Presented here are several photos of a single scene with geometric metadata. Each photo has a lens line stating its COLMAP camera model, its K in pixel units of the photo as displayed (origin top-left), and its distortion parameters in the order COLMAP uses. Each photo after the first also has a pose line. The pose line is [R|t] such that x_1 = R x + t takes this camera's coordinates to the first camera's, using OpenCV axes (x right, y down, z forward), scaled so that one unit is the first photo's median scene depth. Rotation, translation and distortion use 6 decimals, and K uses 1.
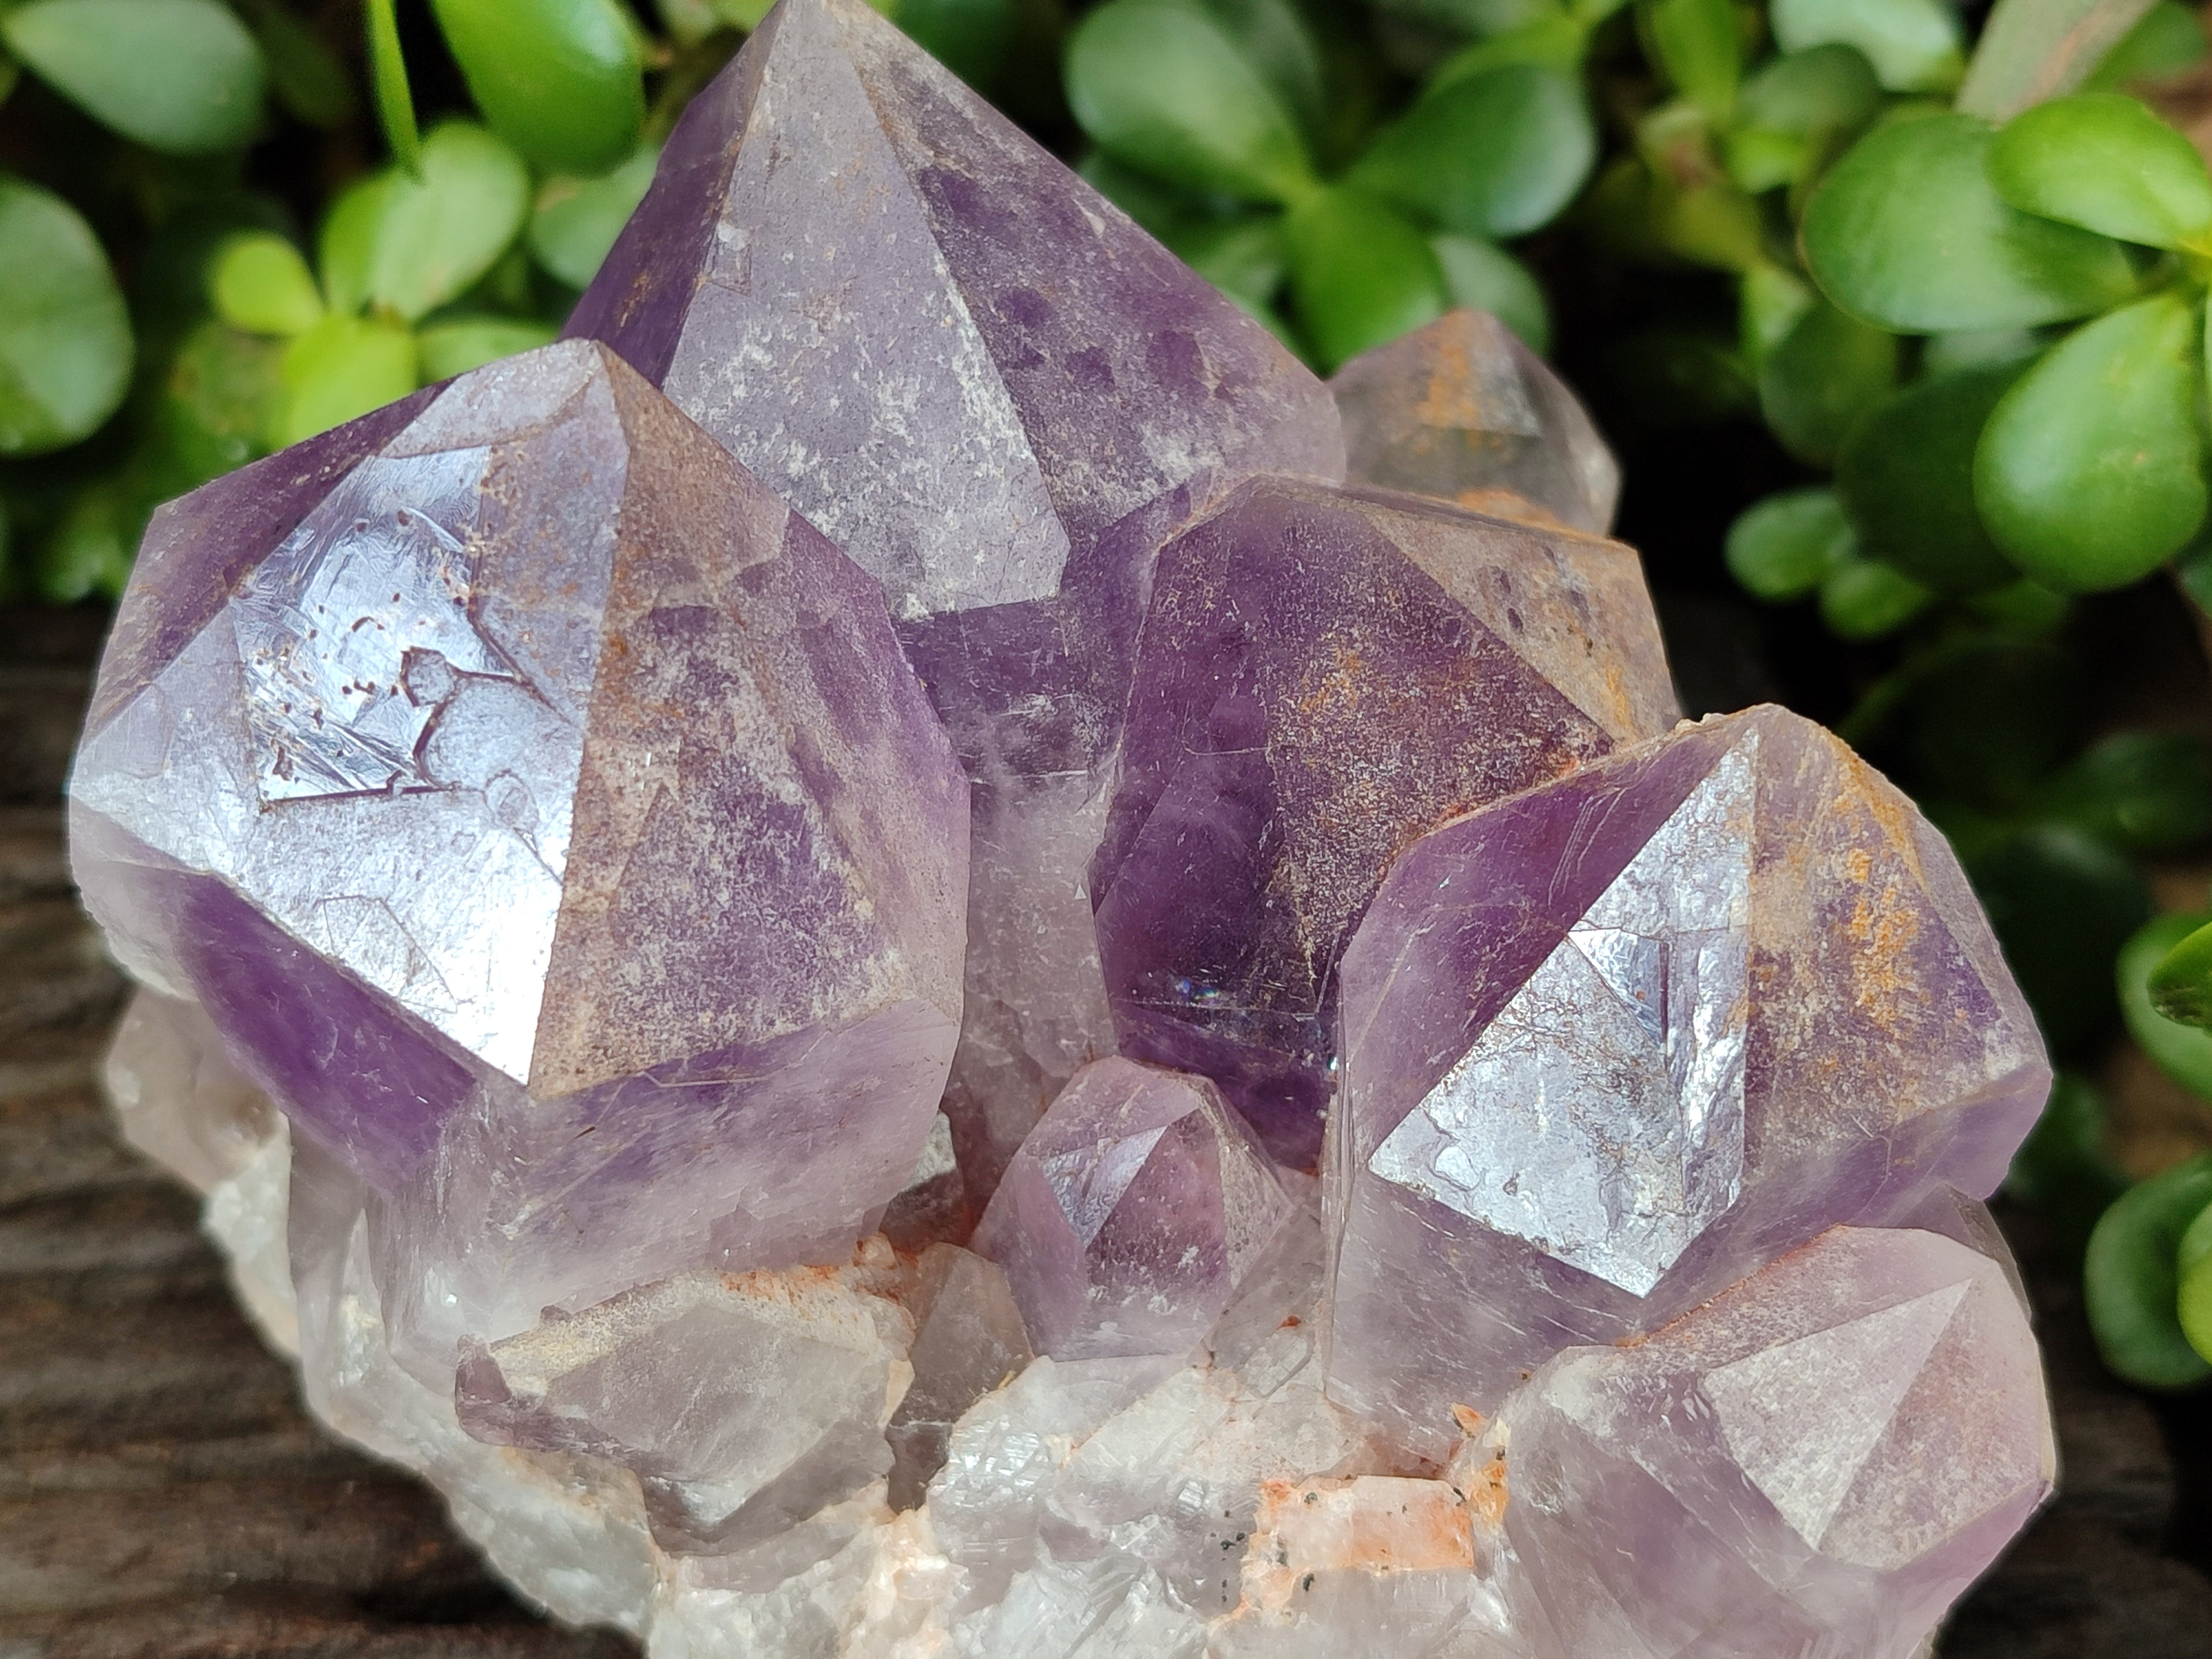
lens RADIAL K [[3403.3, 0, 1106.0], [0, 3403.3, 829.5], [0, 0, 1]] dist [0.410722, -3.095863]
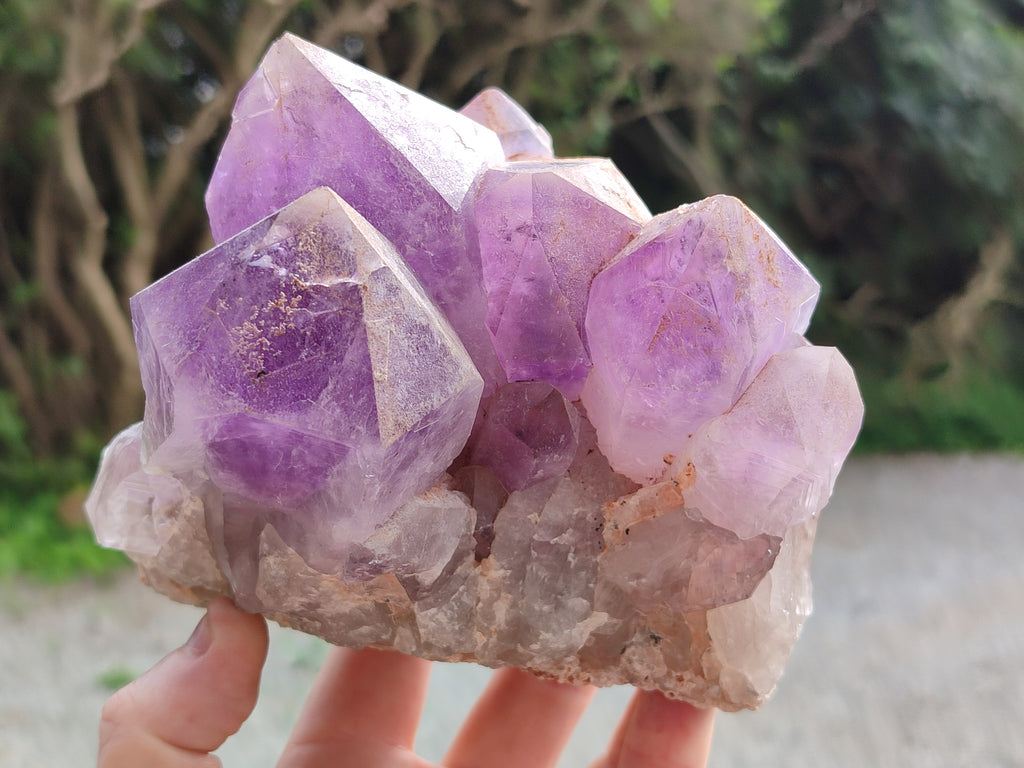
lens RADIAL K [[1575.5, 0, 512.0], [0, 1575.5, 384.0], [0, 0, 1]] dist [0.410722, -3.095863]
pose [[0.909428, -0.309790, 0.277435, -0.366919], [0.293236, 0.950753, 0.100406, -0.064435], [-0.294877, -0.009958, 0.955483, -0.255195]]
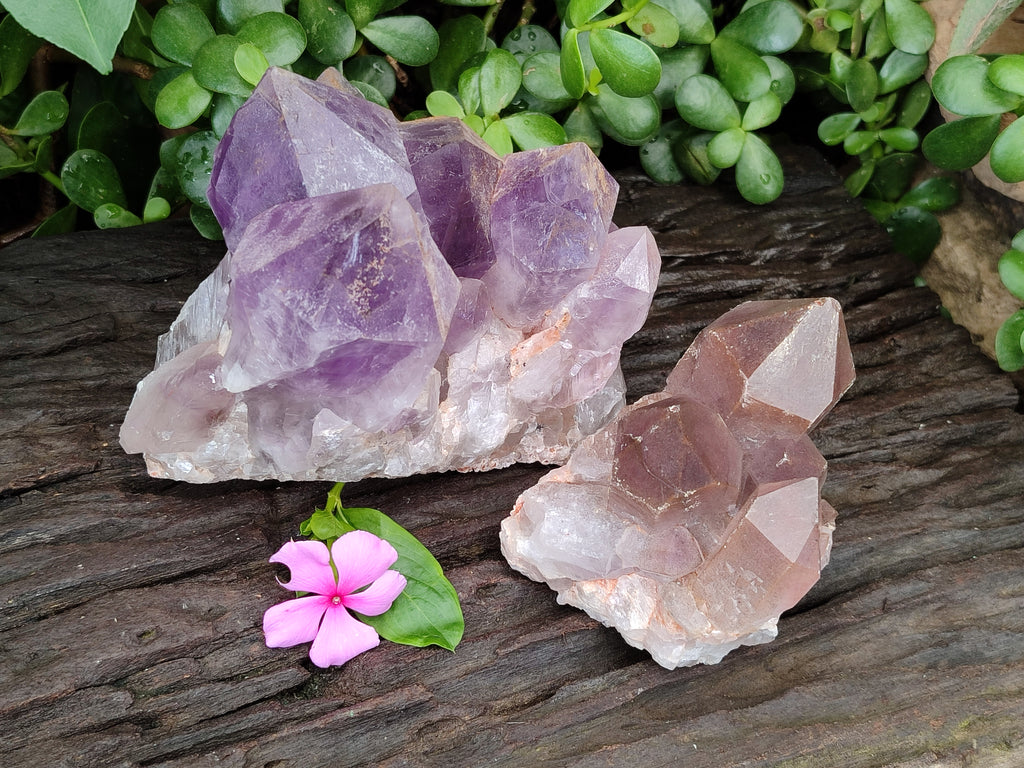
lens RADIAL K [[1575.5, 0, 512.0], [0, 1575.5, 384.0], [0, 0, 1]] dist [0.410722, -3.095863]
pose [[0.641909, -0.514994, 0.568097, -1.135283], [0.363720, 0.856733, 0.365673, -0.517503], [-0.675027, -0.028101, 0.737258, -0.500749]]
